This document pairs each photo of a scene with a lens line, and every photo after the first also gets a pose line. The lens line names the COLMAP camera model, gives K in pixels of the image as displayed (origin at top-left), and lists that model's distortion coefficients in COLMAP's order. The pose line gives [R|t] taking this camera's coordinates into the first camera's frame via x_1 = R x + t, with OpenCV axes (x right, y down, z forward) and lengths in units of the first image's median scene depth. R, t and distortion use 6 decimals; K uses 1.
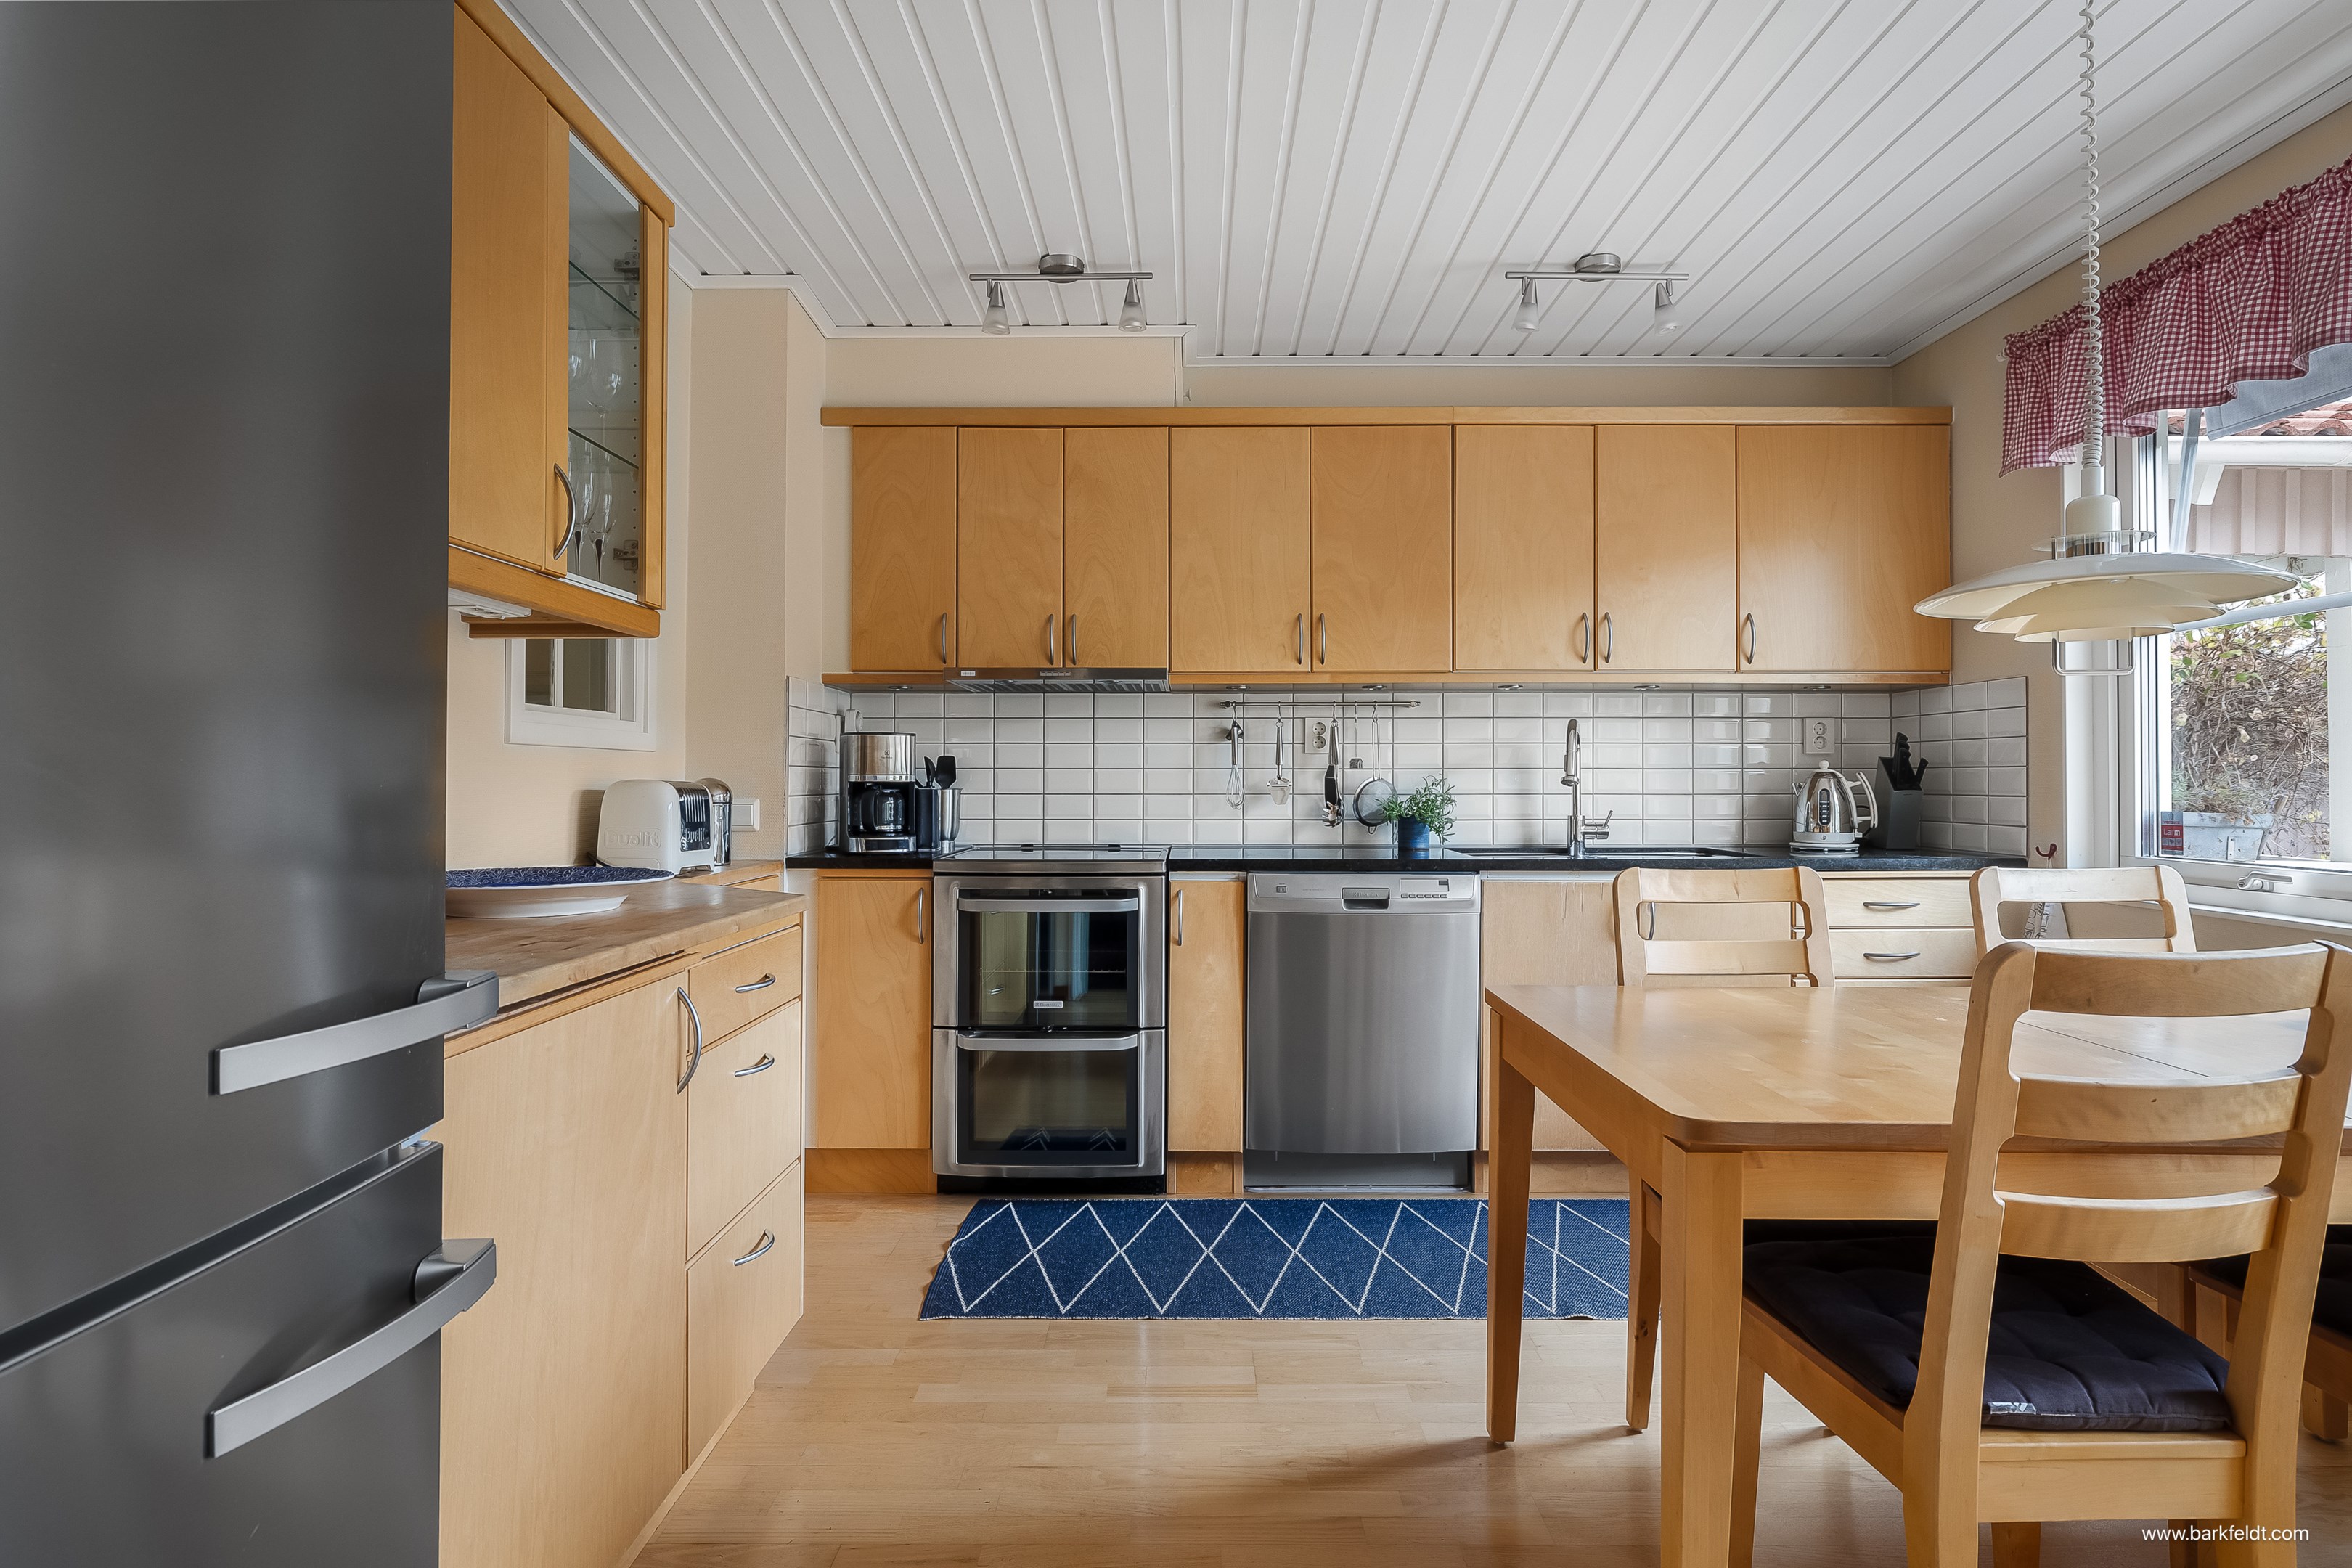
lens RADIAL K [[1285.4, 0, 1181.5], [0, 1285.4, 776.6], [0, 0, 1]] dist [0.003267, 0.000288]
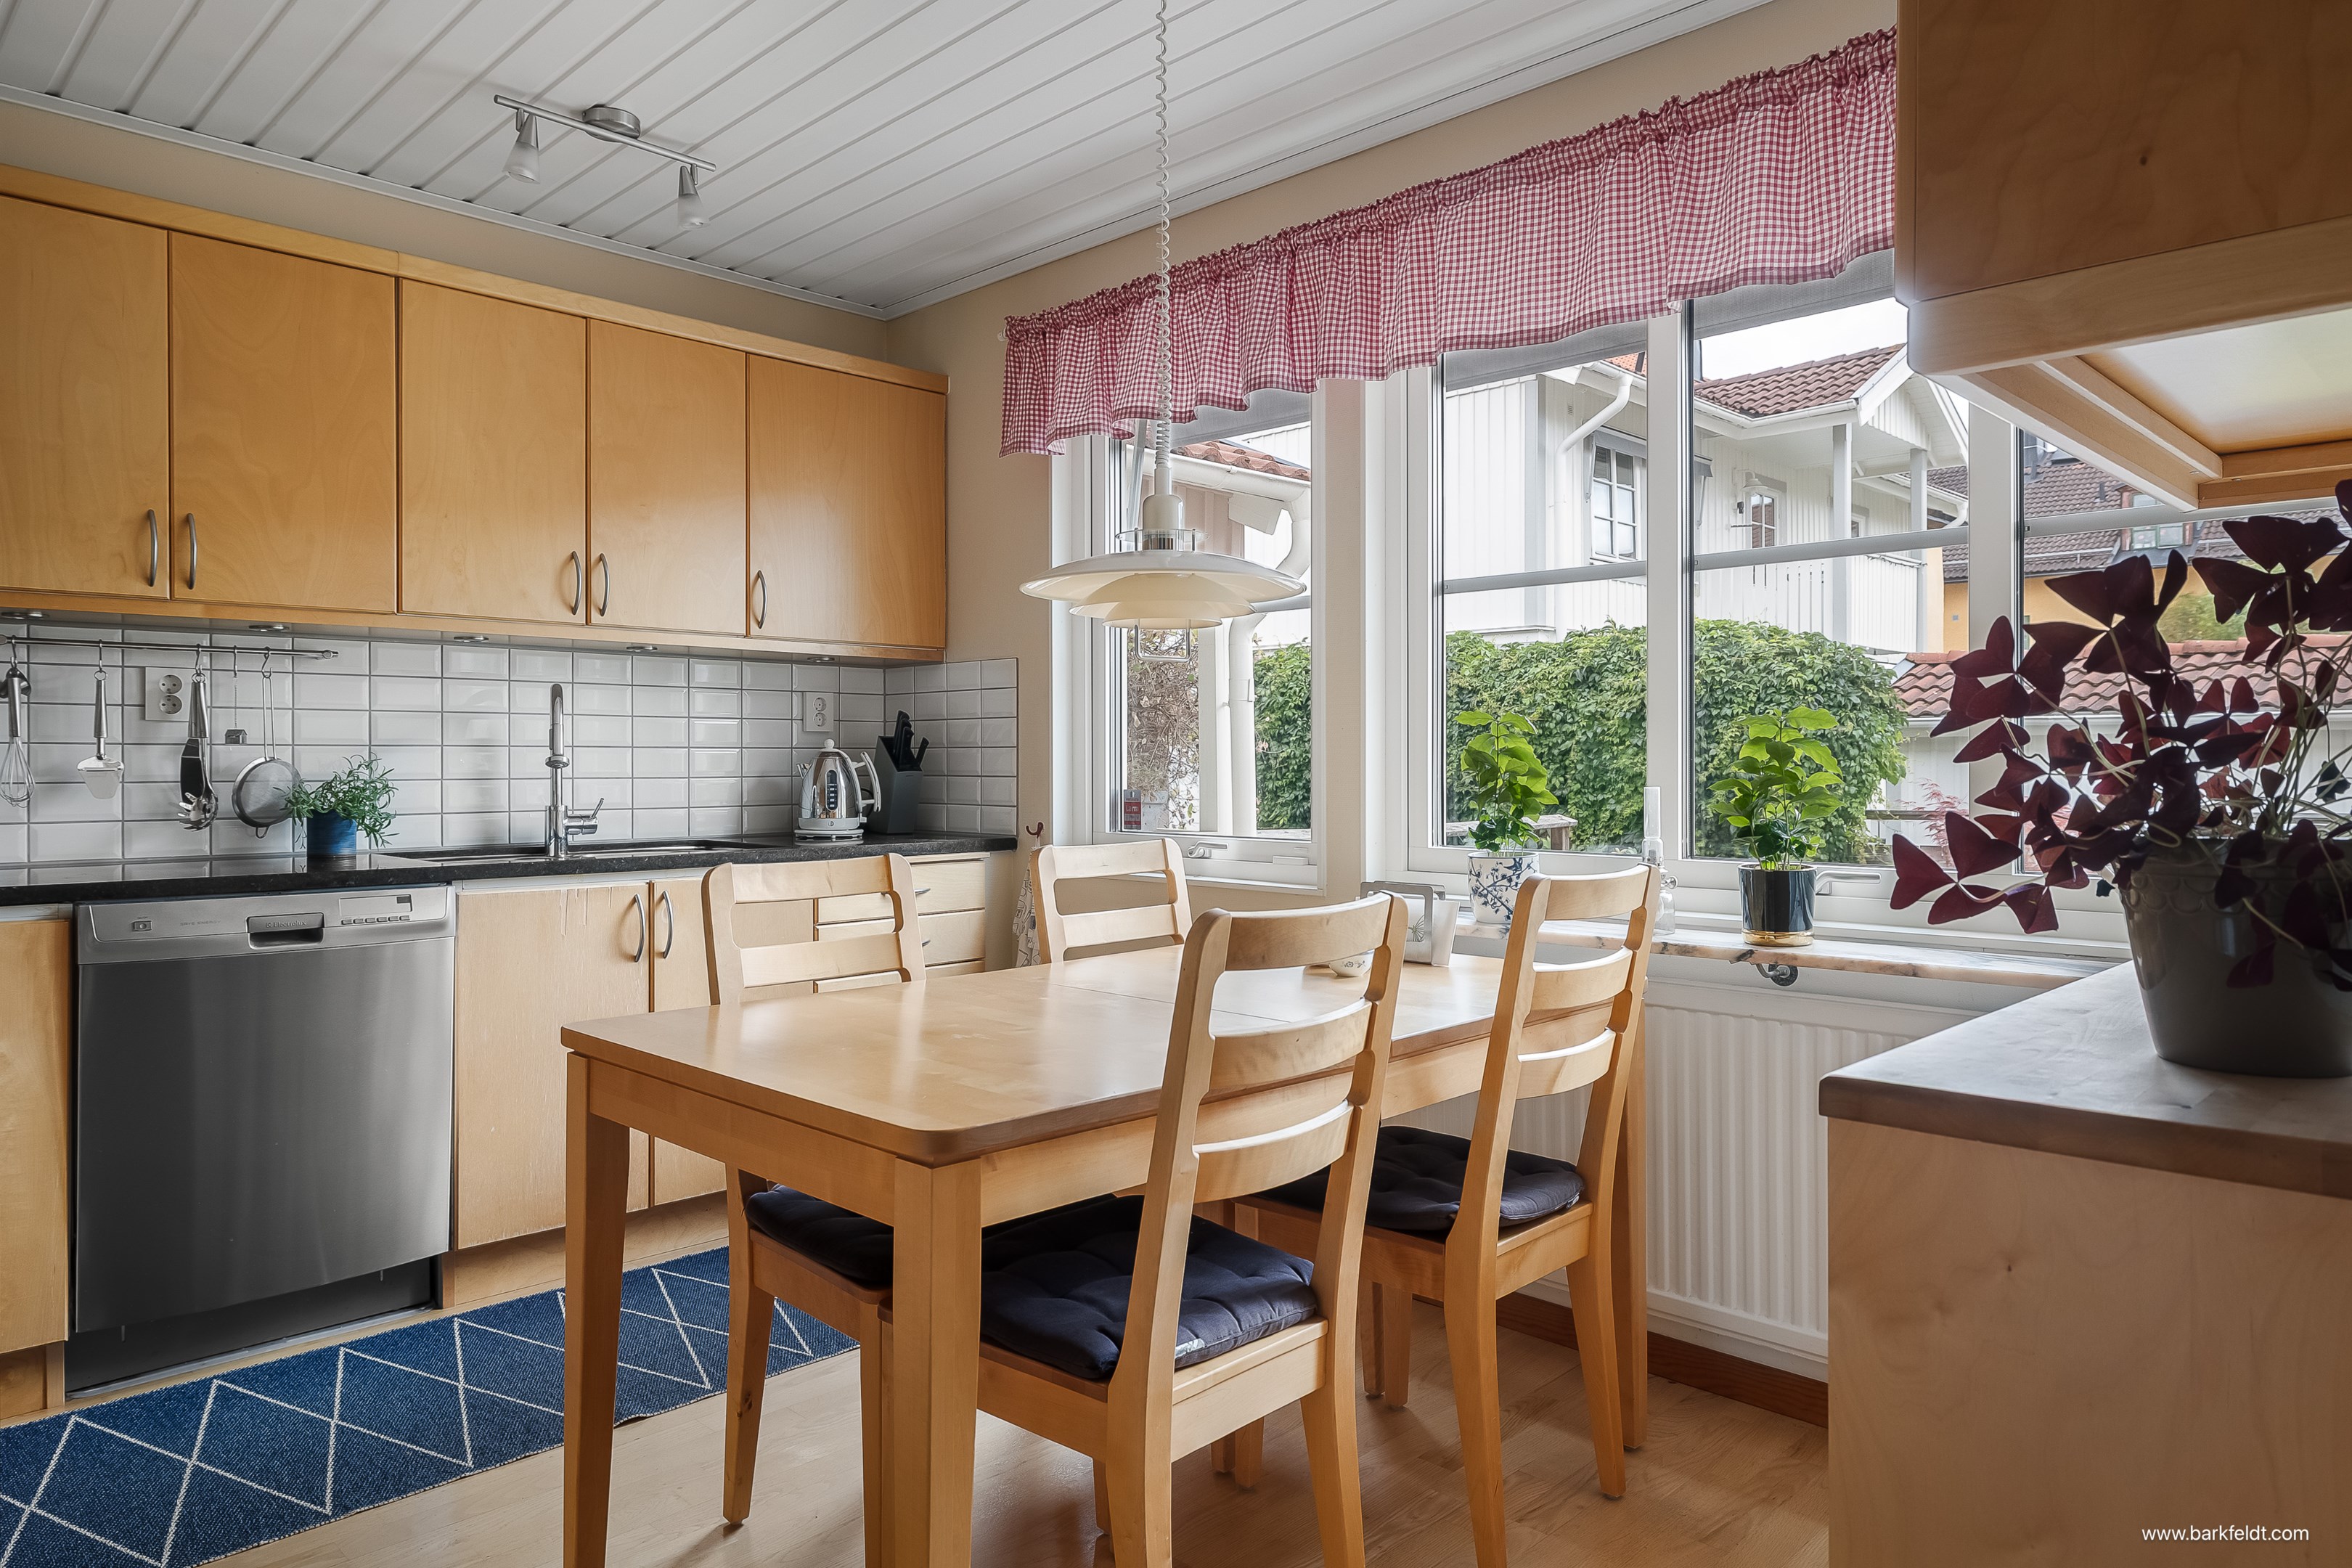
lens RADIAL K [[1572.0, 0, 1177.6], [0, 1572.0, 777.8], [0, 0, 1]] dist [0.010442, 0.003925]
pose [[0.682846, -0.008026, 0.730518, -0.152810], [-0.000990, 0.999929, 0.011911, 0.001365], [-0.730562, -0.008857, 0.682789, 0.059201]]
